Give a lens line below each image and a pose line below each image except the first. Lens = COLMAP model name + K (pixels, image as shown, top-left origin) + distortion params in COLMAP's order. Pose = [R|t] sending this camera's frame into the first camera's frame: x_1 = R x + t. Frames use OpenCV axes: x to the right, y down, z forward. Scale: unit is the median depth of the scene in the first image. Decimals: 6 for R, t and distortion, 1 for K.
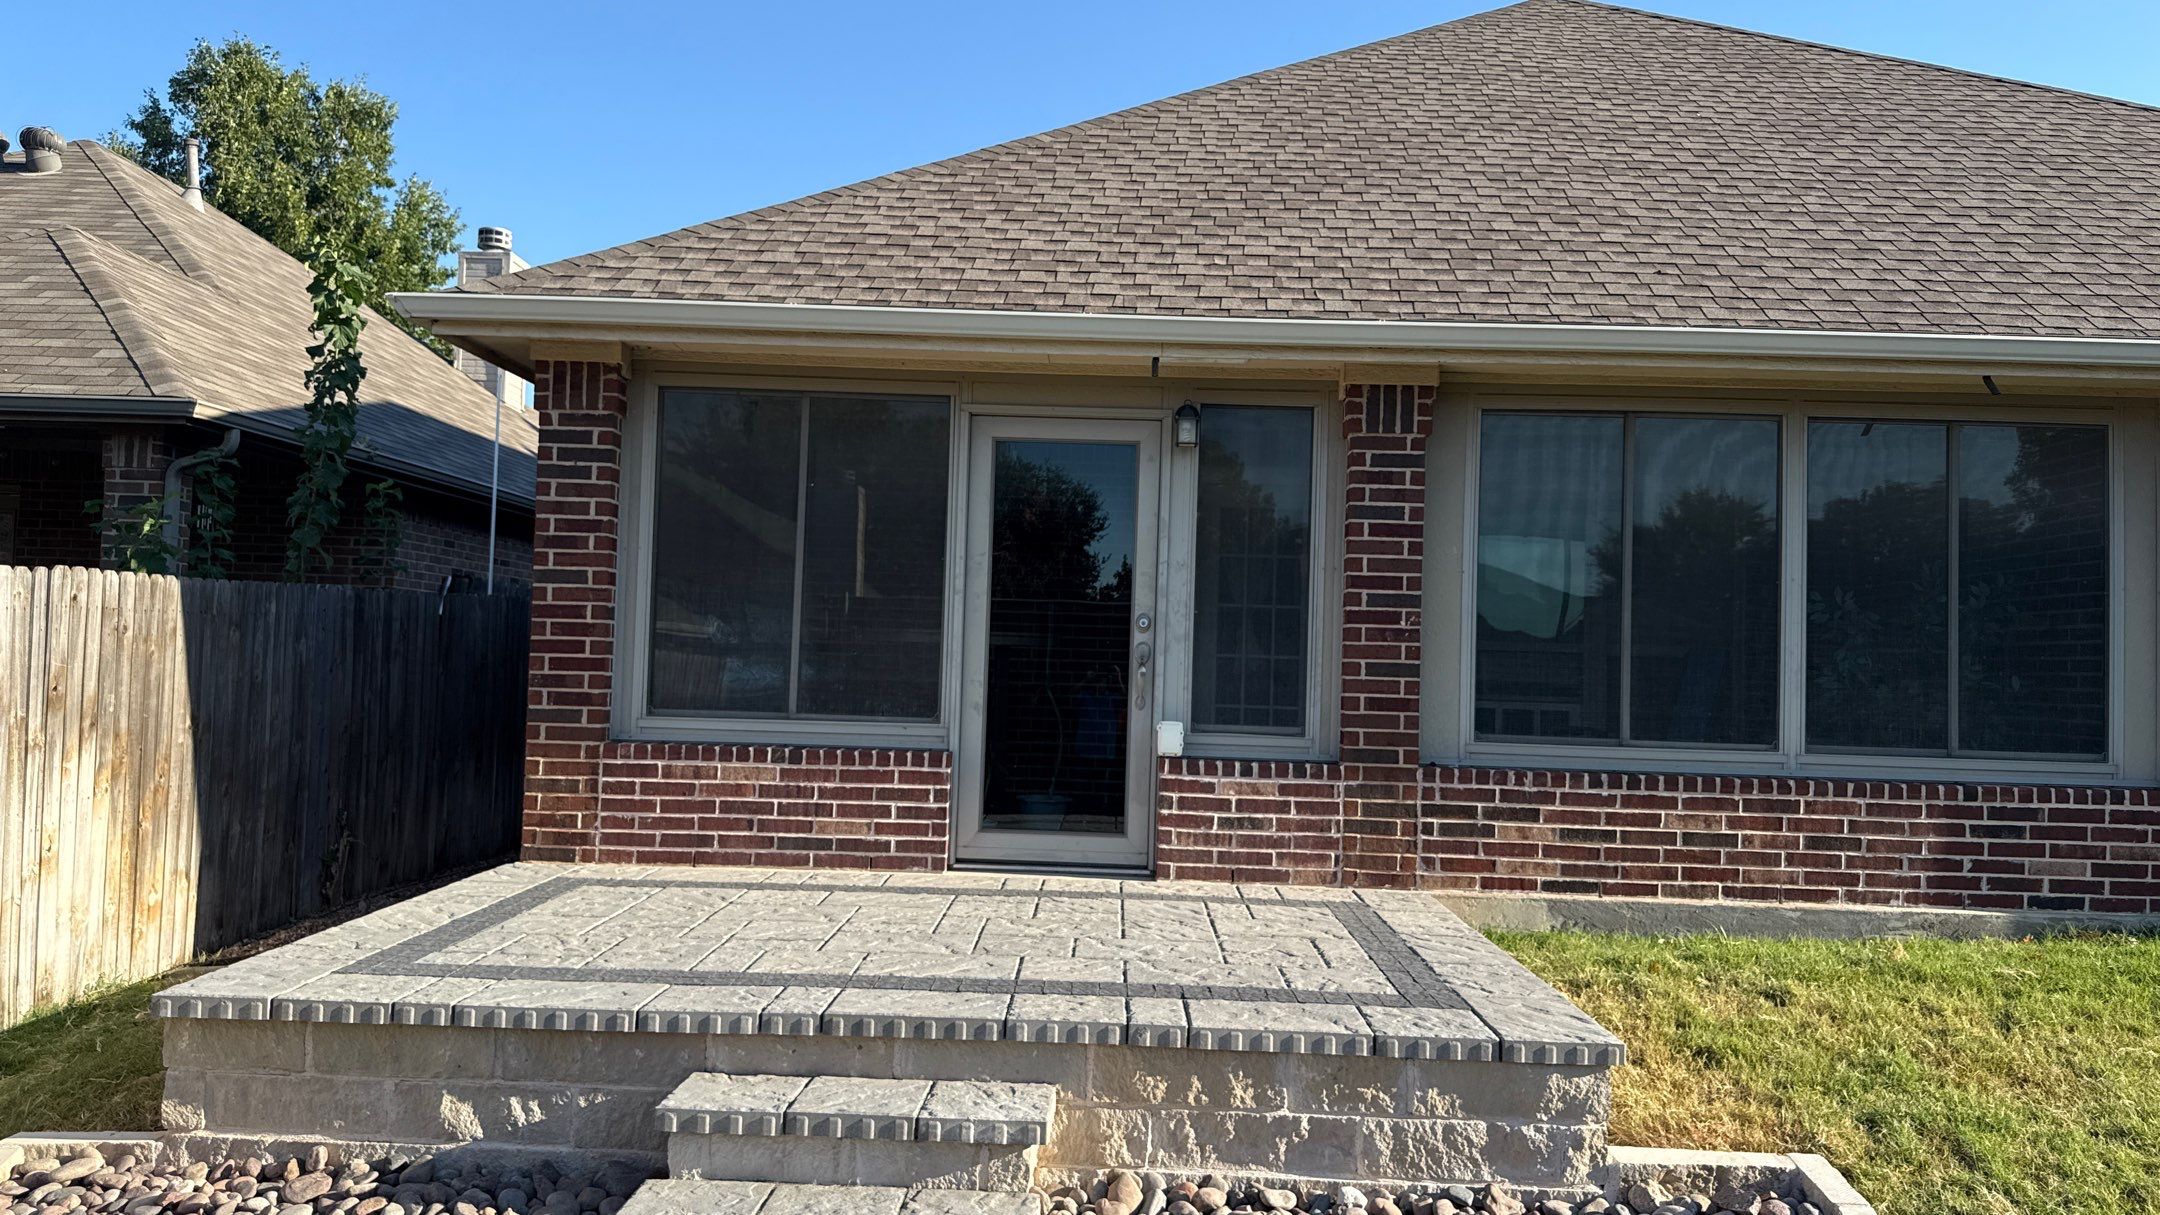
lens RADIAL K [[1498.8, 0, 1079.6], [0, 1498.8, 609.6], [0, 0, 1]] dist [0.153536, -0.280976]
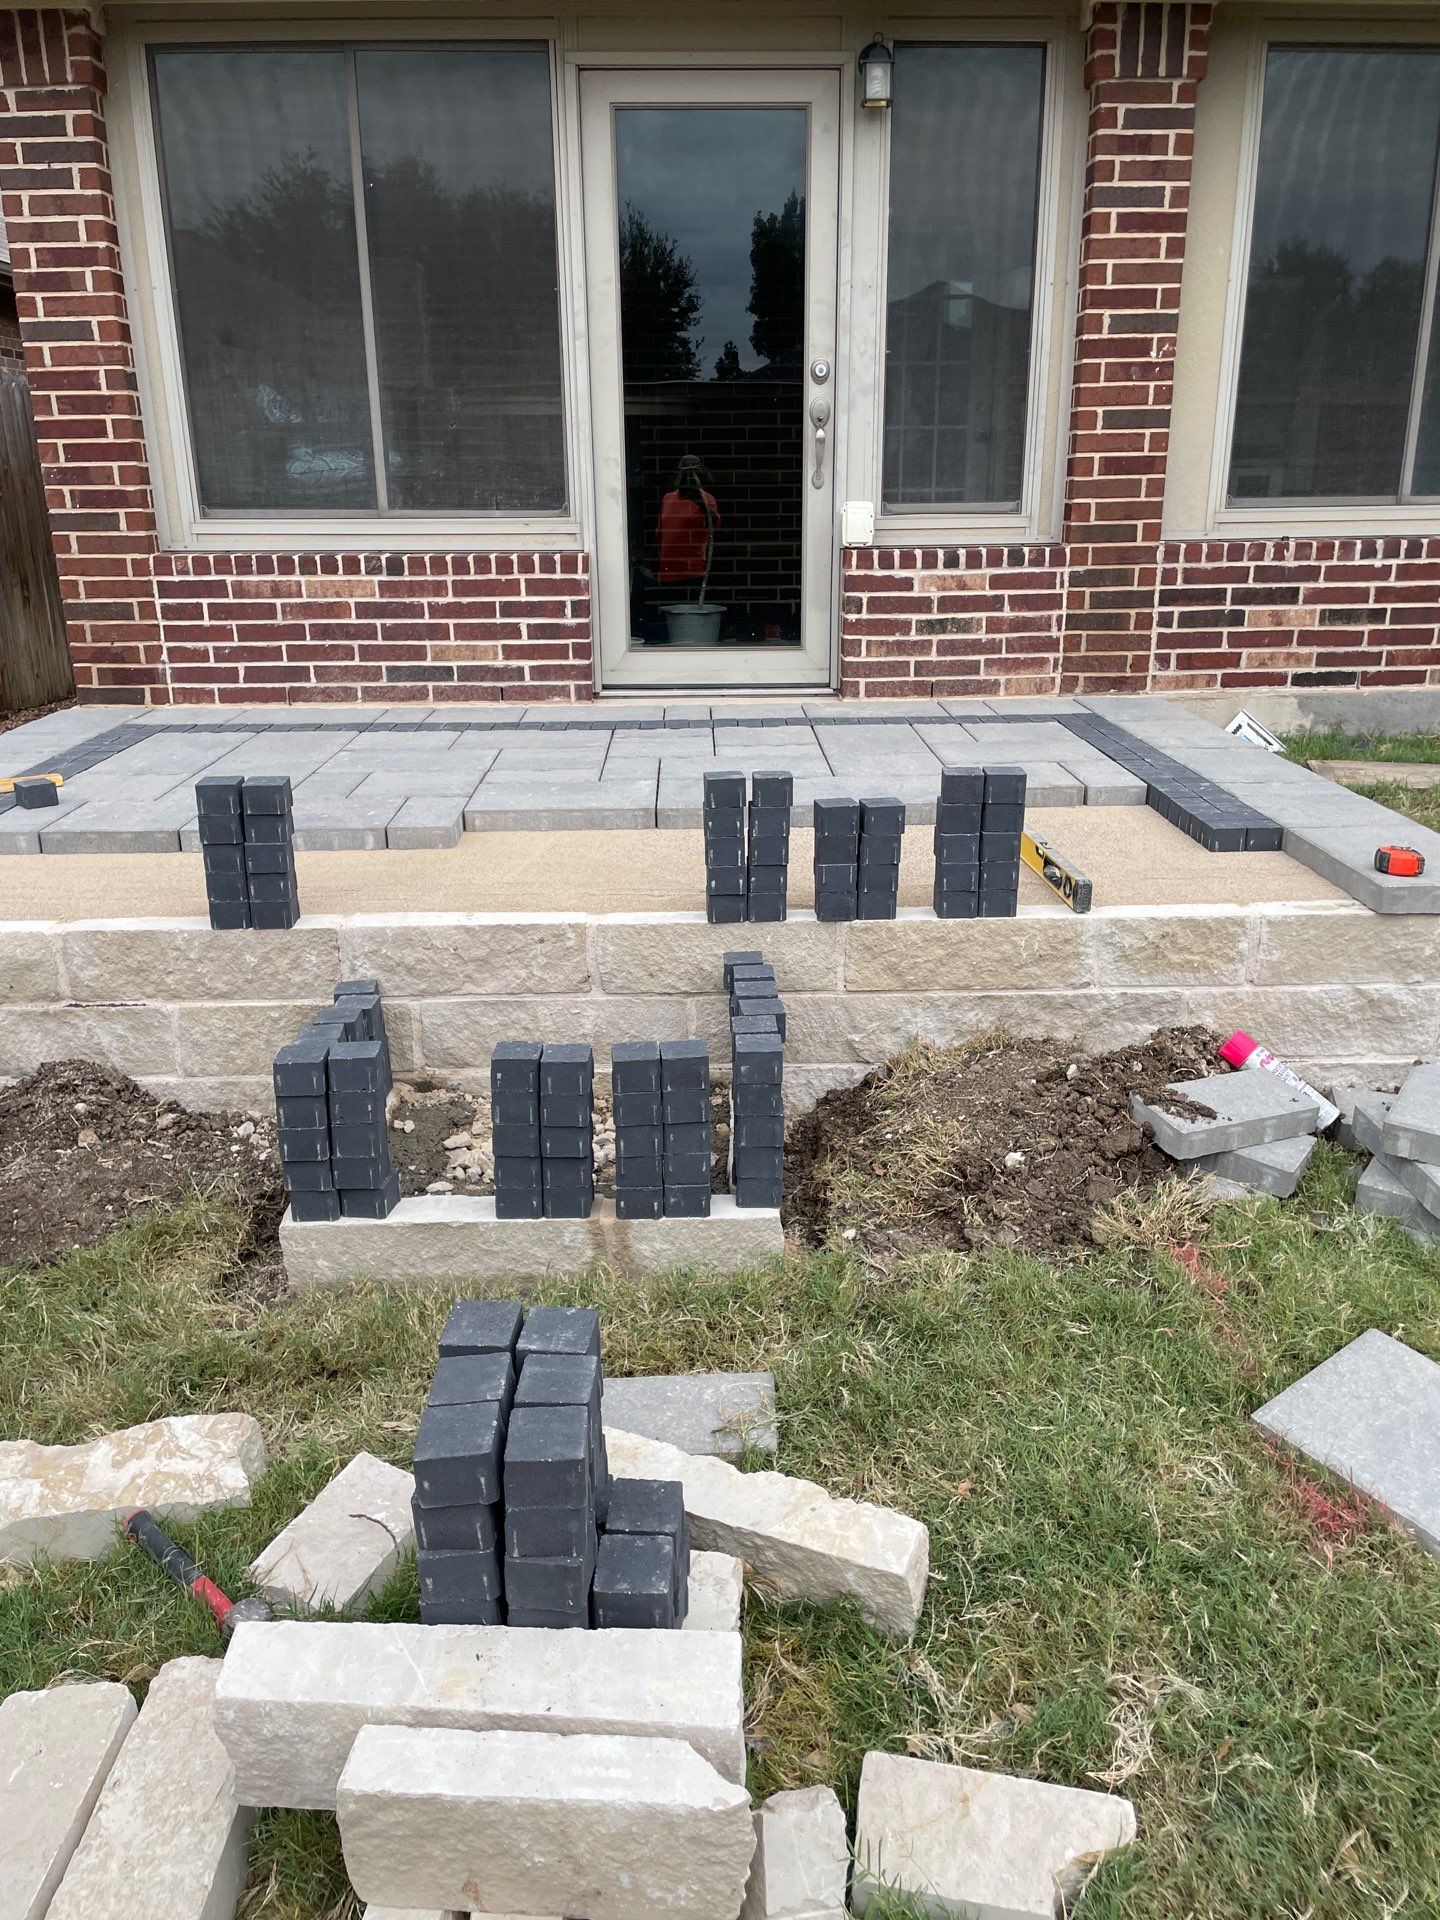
lens RADIAL K [[1446.1, 0, 729.5], [0, 1446.1, 948.1], [0, 0, 1]] dist [0.084396, -0.112834]
pose [[0.998162, -0.051817, 0.031425, -0.045320], [0.037746, 0.937277, 0.346535, 0.025847], [-0.047410, -0.344712, 0.937511, 0.191089]]
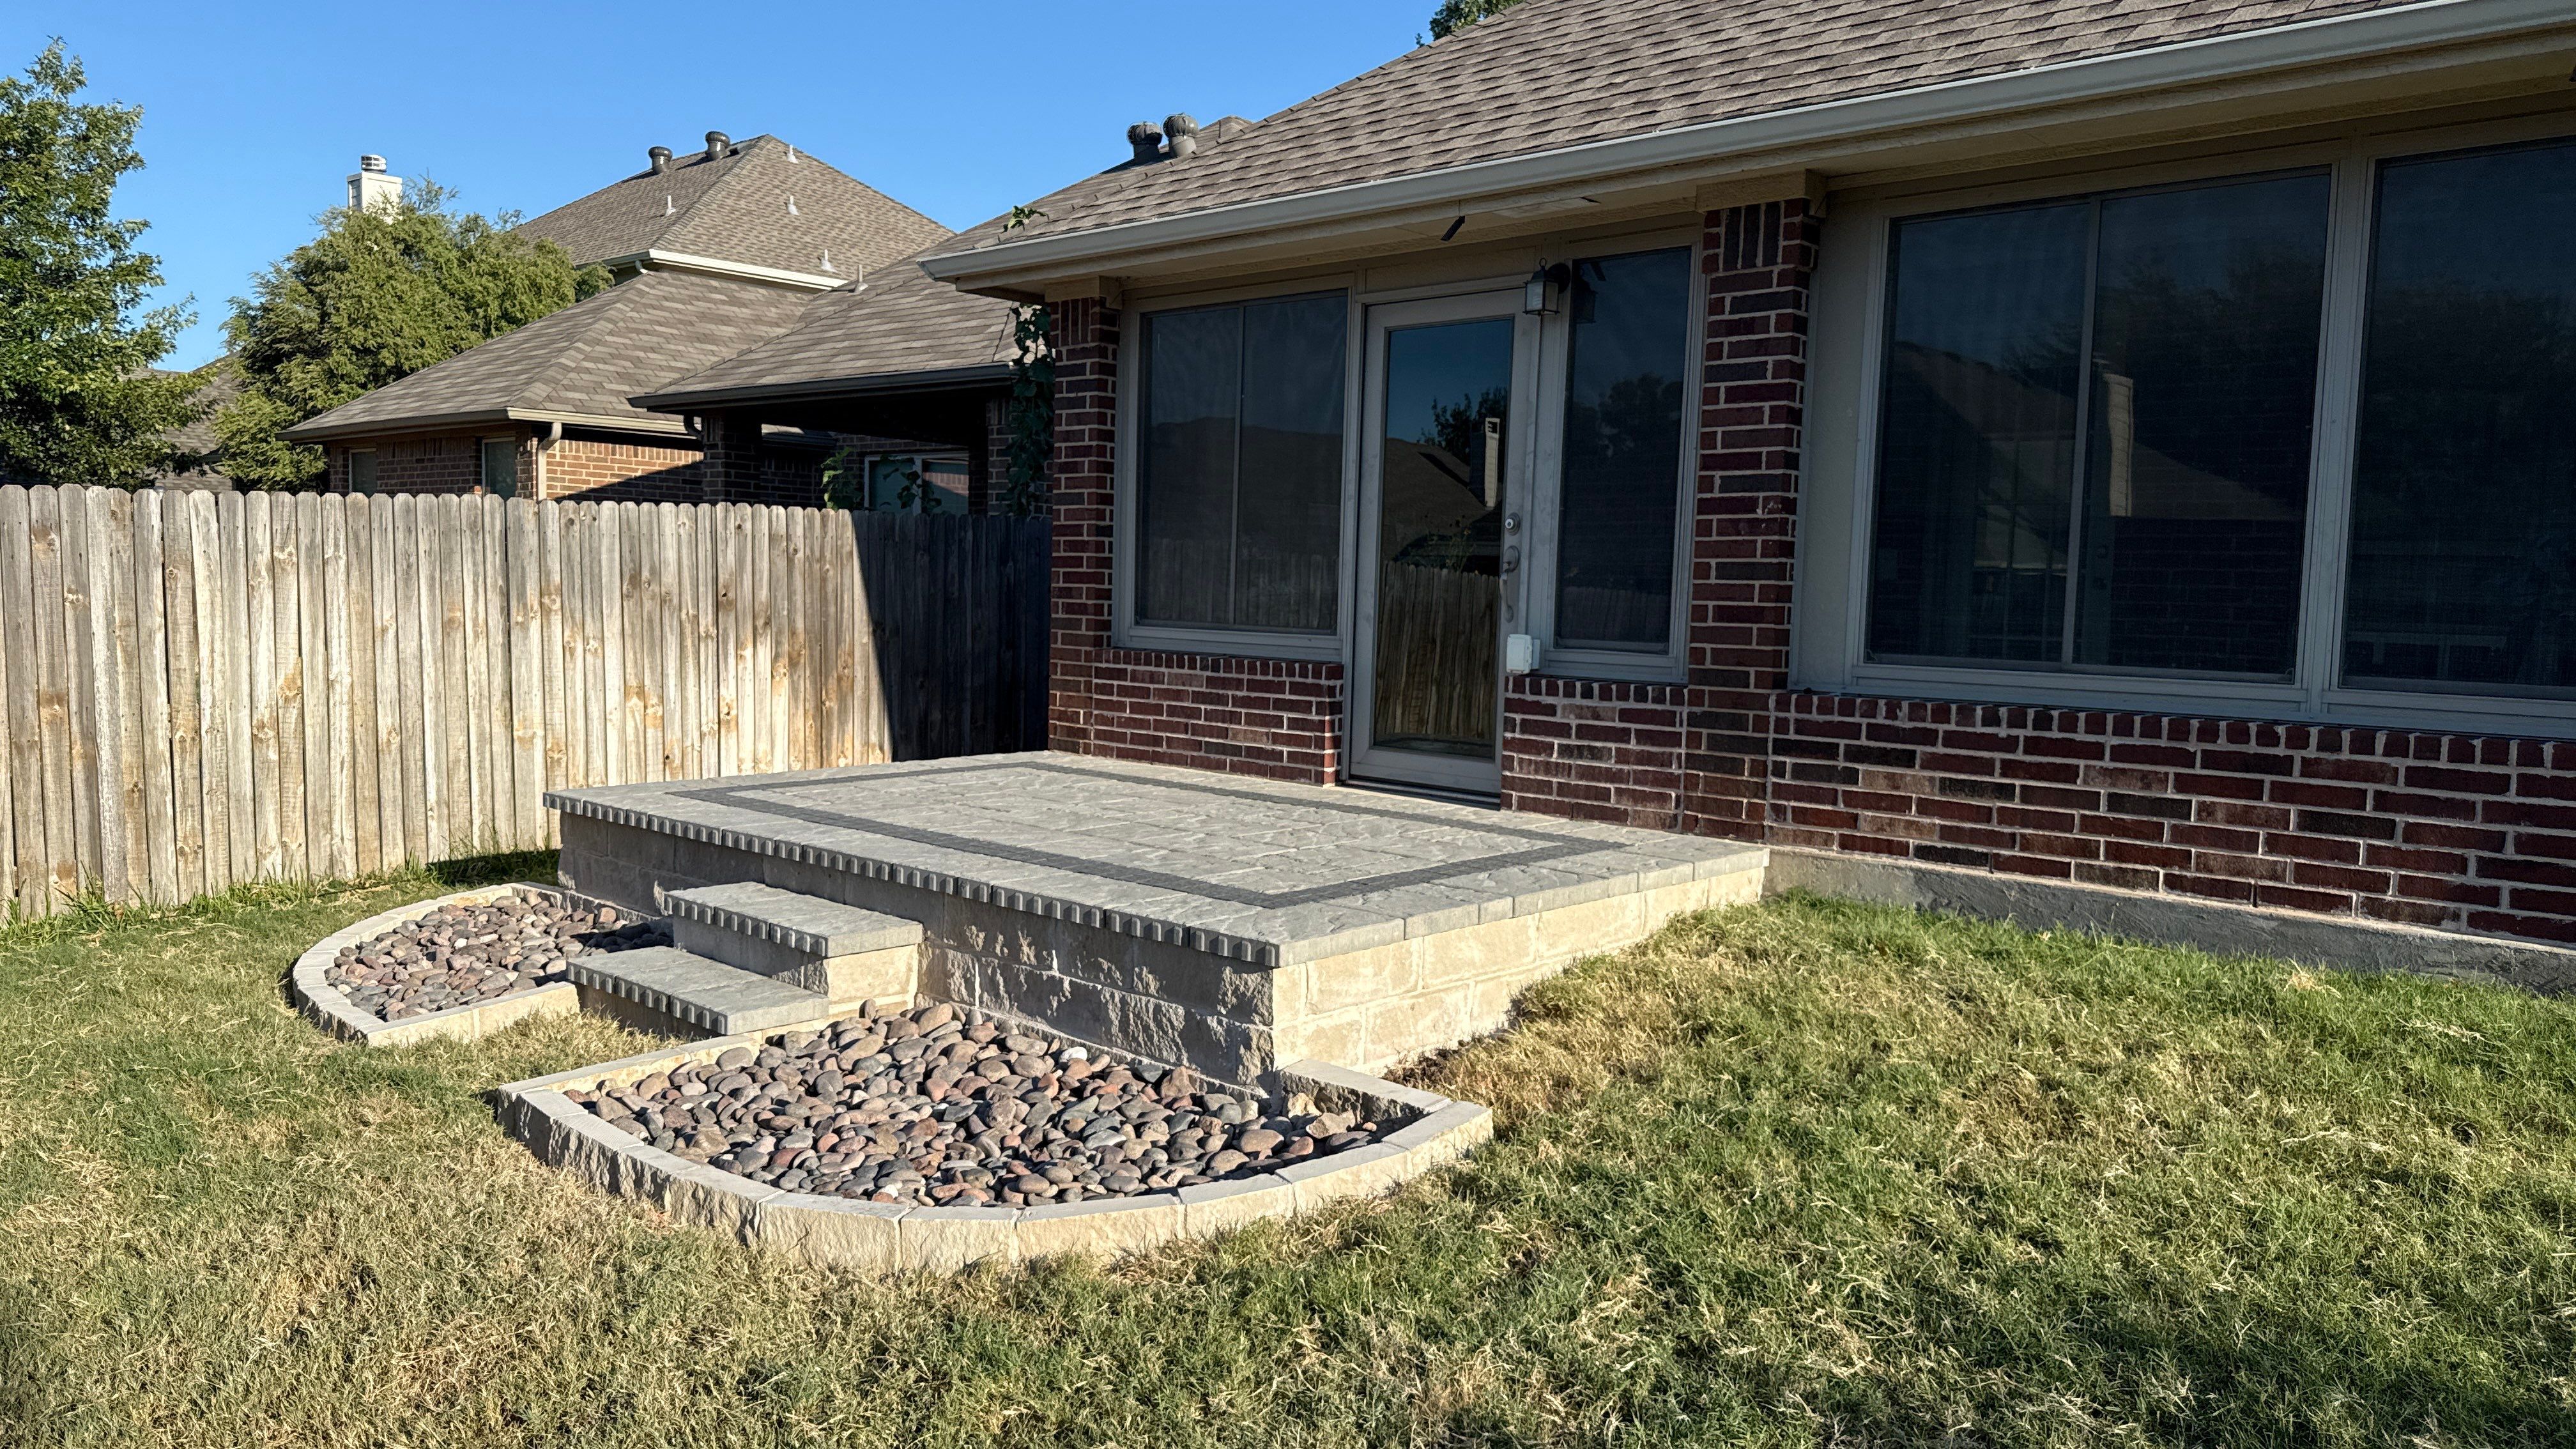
lens RADIAL K [[1779.7, 0, 1279.2], [0, 1779.7, 714.9], [0, 0, 1]] dist [0.137755, -0.228627]
pose [[0.742254, 0.038563, -0.669008, 0.664965], [0.019931, 0.996631, 0.079562, 0.035473], [0.669822, -0.072389, 0.738985, 0.125736]]
